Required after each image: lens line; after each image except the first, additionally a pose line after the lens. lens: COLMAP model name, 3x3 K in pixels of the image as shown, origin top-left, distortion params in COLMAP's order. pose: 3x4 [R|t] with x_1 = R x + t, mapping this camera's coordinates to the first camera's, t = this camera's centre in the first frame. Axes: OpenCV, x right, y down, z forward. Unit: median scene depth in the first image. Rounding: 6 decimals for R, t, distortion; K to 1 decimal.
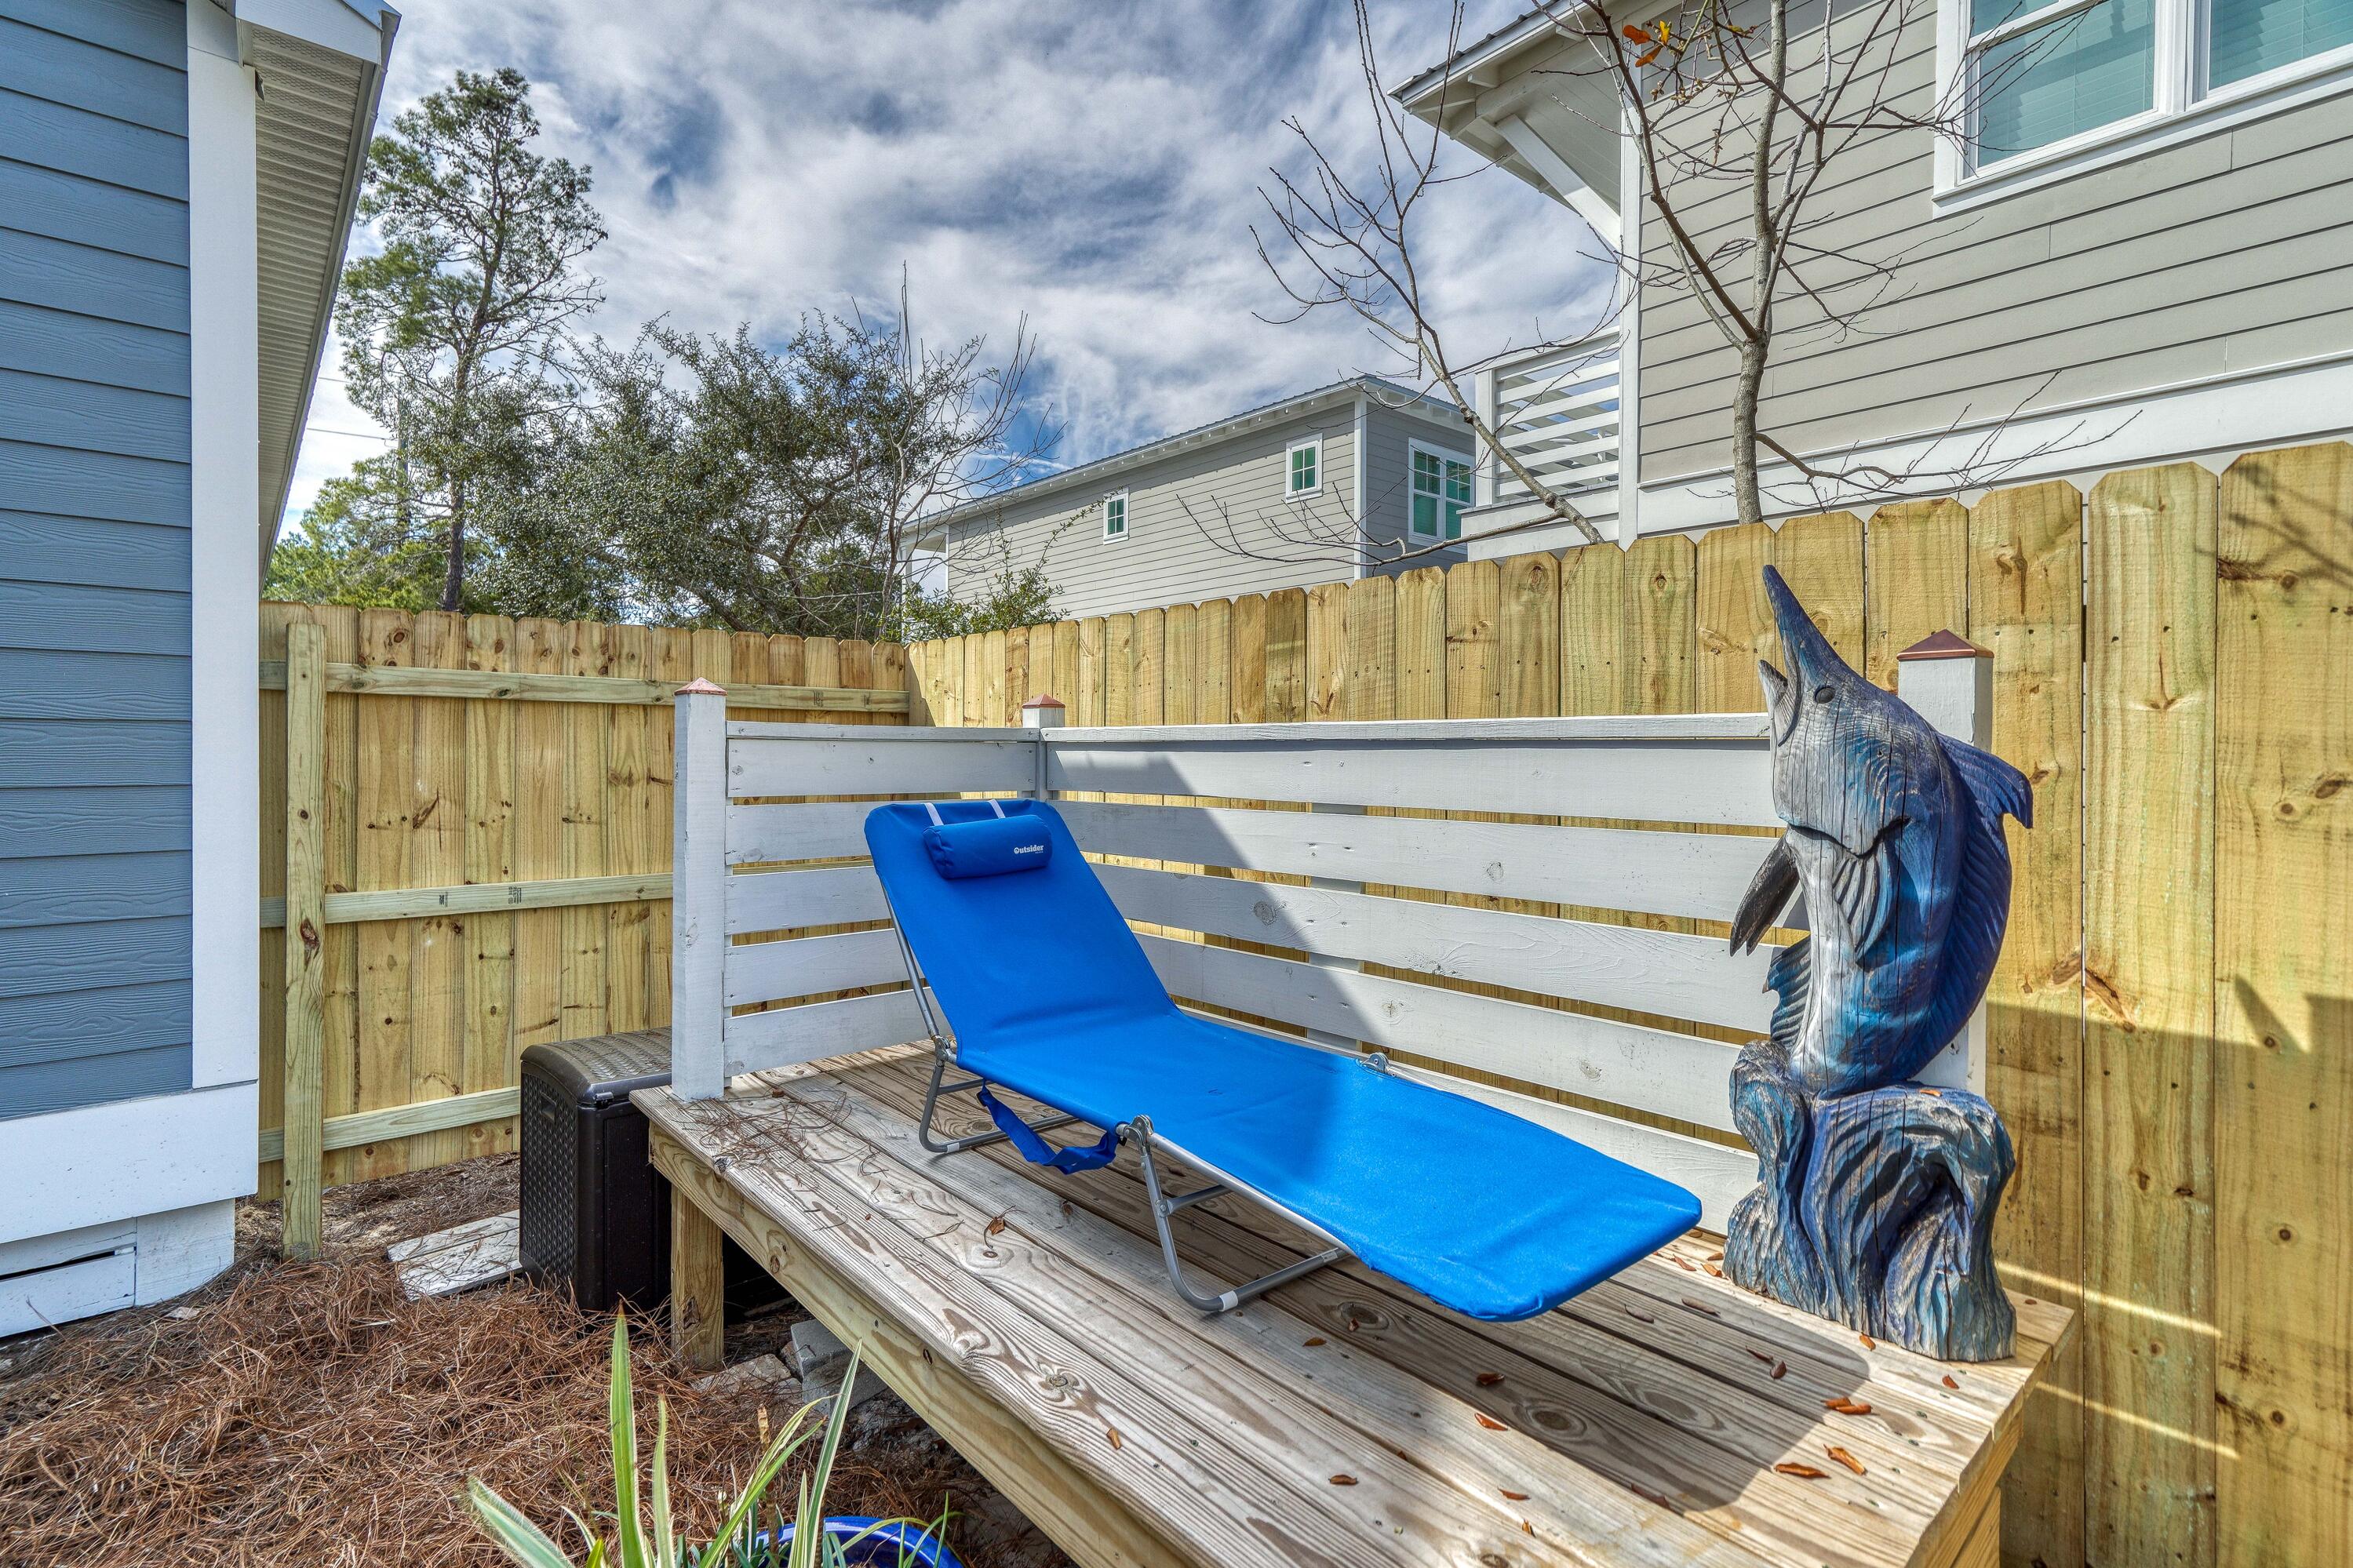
lens RADIAL K [[1121.9, 0, 1172.9], [0, 1121.9, 732.2], [0, 0, 1]] dist [-0.000253, -0.000228]
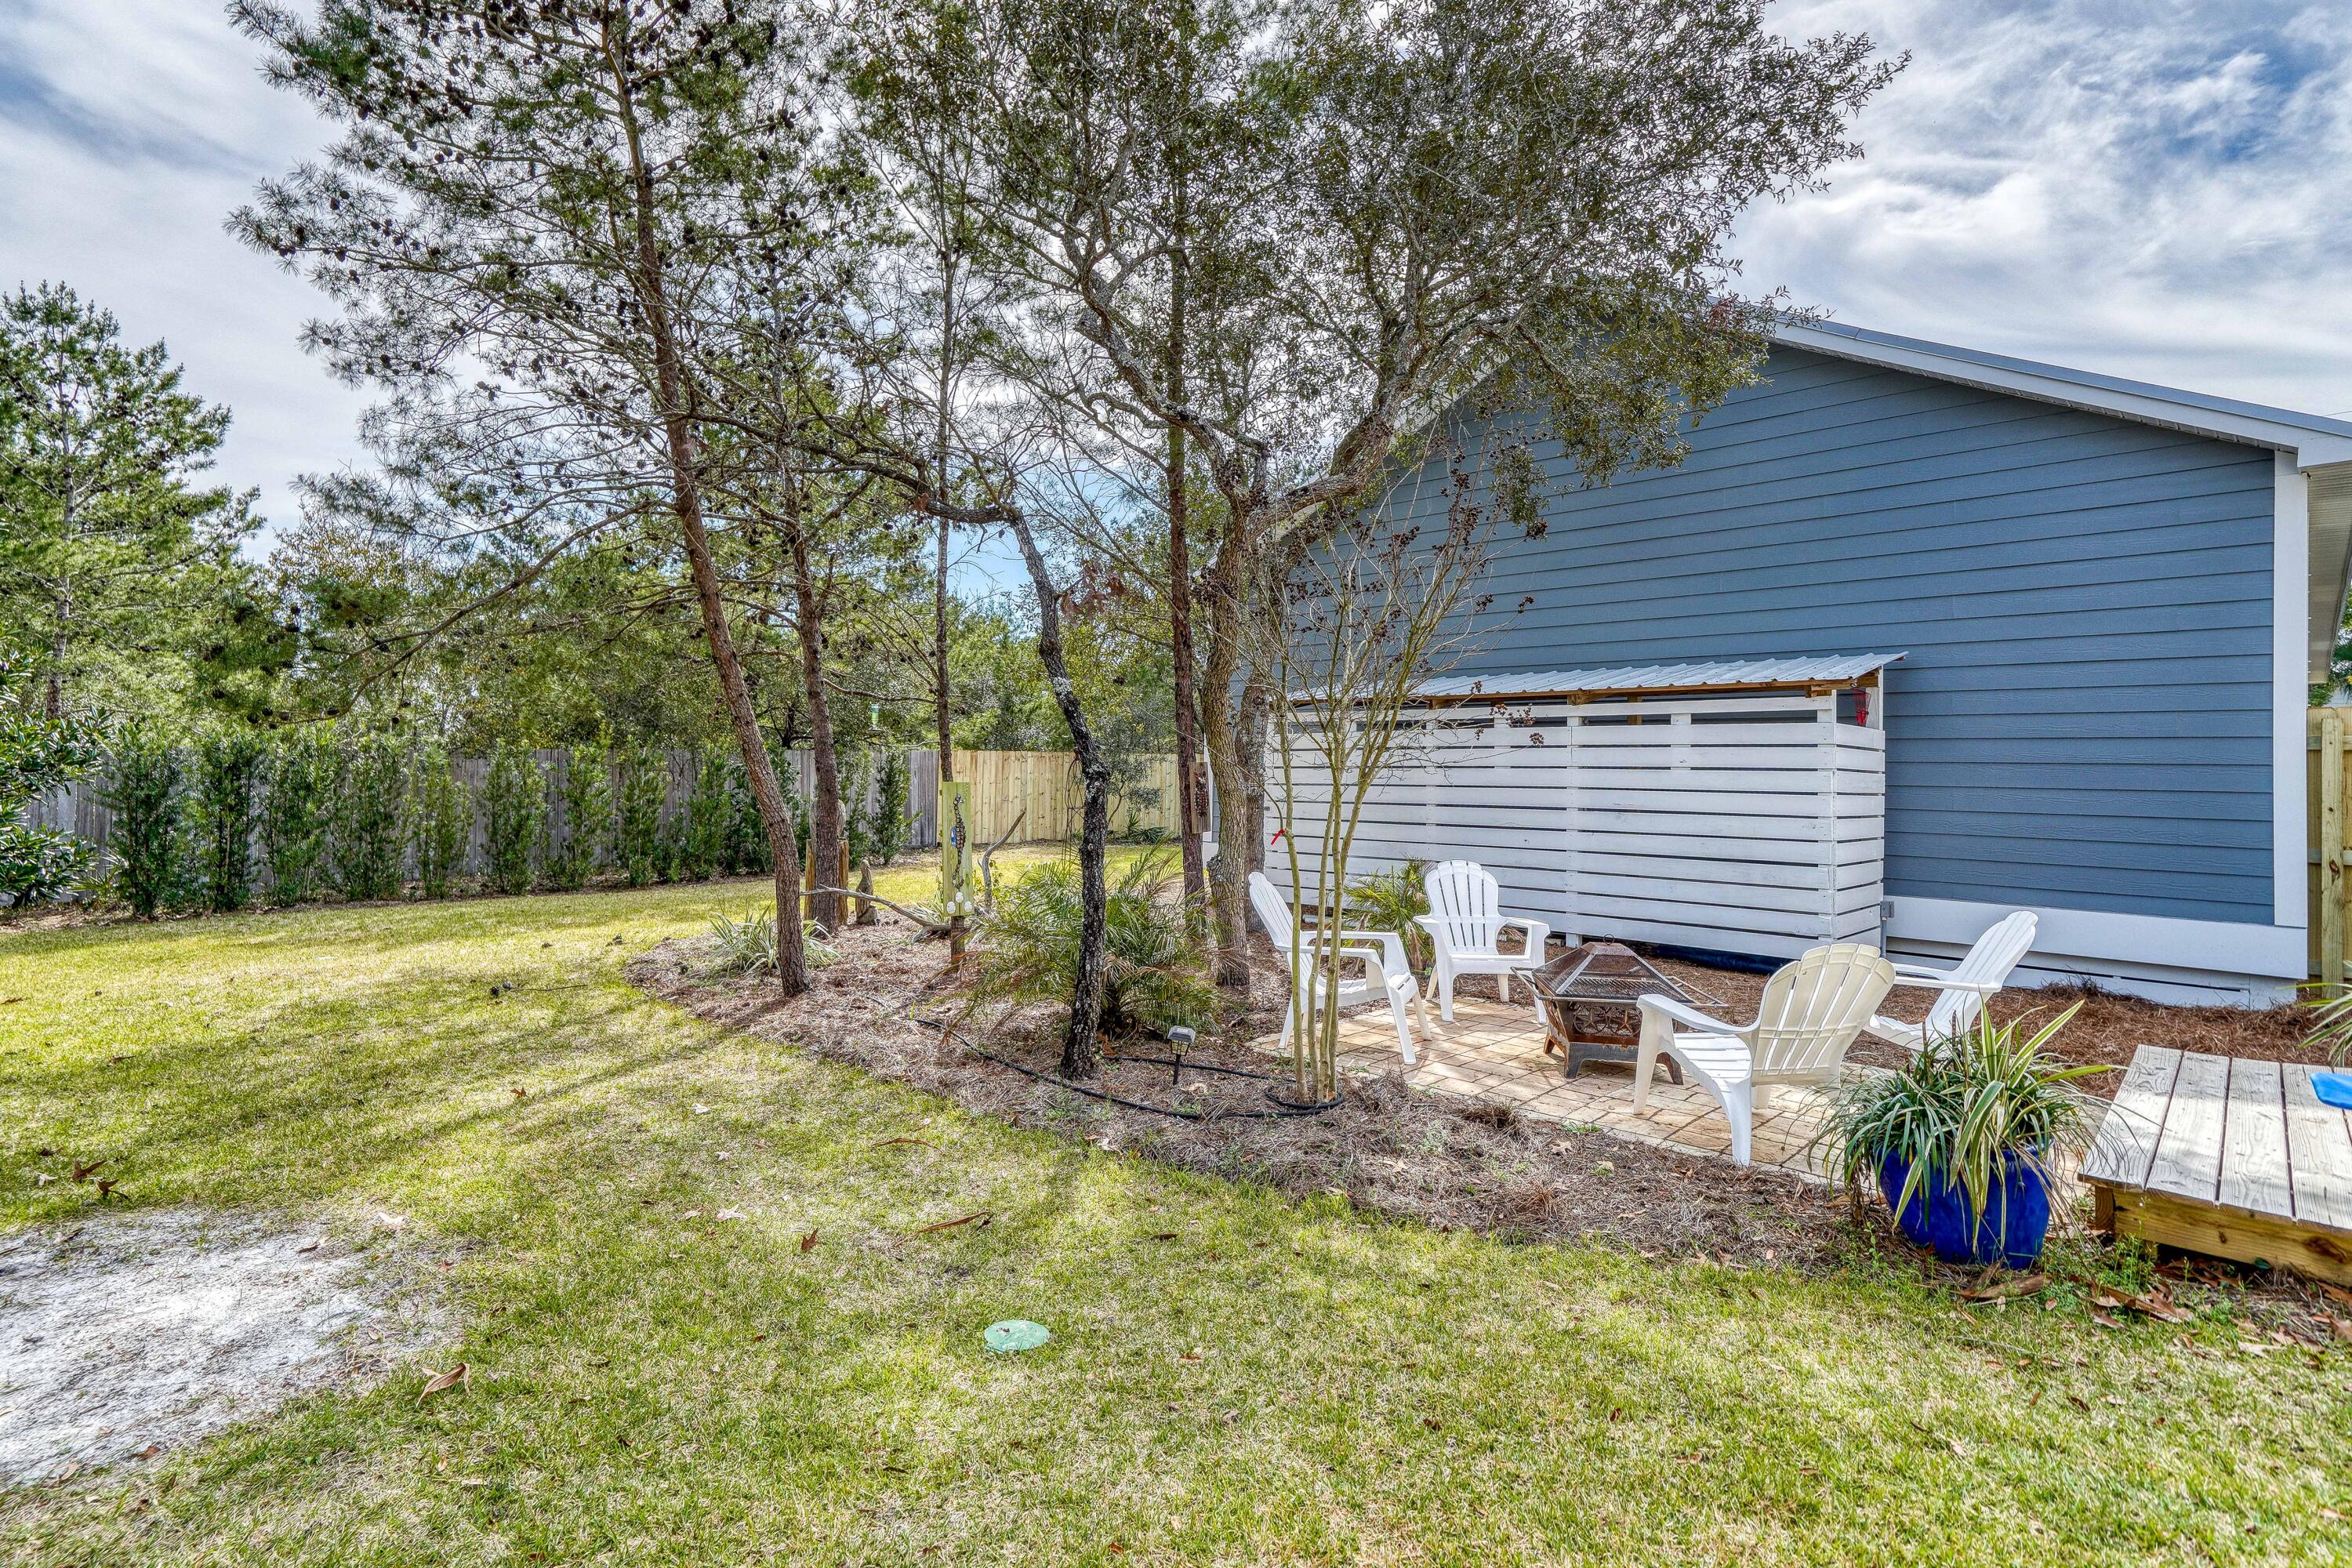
lens RADIAL K [[1104.1, 0, 1156.0], [0, 1104.1, 771.5], [0, 0, 1]] dist [0.013333, 0.000428]
pose [[0.083198, -0.004843, -0.996521, 1.120527], [-0.000226, 0.999988, -0.004879, 0.012809], [0.996533, 0.000632, 0.083196, -1.350284]]
